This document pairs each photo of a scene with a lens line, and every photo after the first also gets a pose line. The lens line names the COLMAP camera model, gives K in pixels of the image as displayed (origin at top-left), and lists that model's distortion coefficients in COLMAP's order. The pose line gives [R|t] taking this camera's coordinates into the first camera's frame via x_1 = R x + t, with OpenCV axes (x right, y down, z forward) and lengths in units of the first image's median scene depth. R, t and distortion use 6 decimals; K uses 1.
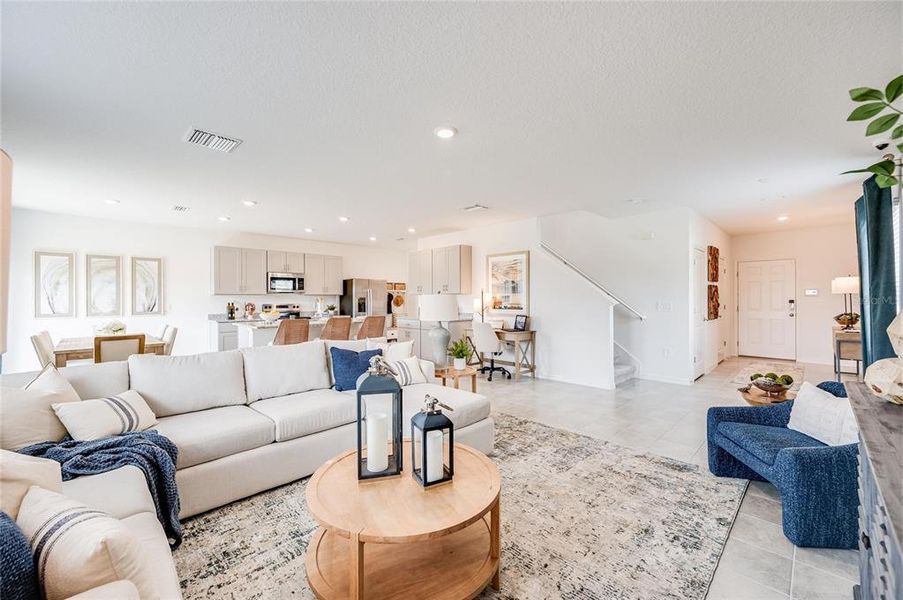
lens RADIAL K [[365.5, 0, 451.5], [0, 365.5, 300.0], [0, 0, 1]] dist [0.000465, 0.000055]
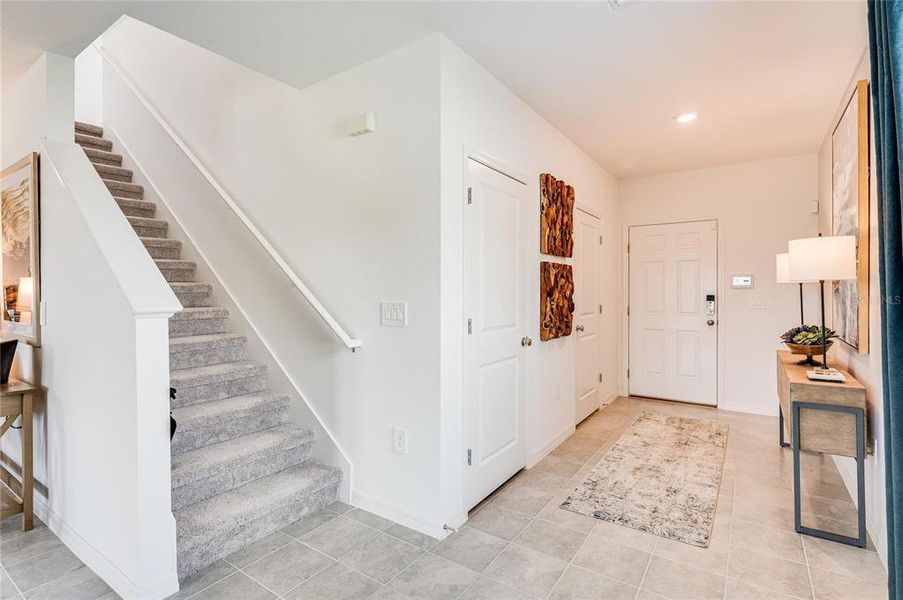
lens RADIAL K [[443.1, 0, 452.6], [0, 443.1, 296.6], [0, 0, 1]] dist [-0.001939, -0.000868]
pose [[0.981627, -0.001065, 0.190809, 0.495013], [-0.000695, 0.999958, 0.009157, -0.004531], [-0.190811, -0.009121, 0.981584, 0.494667]]
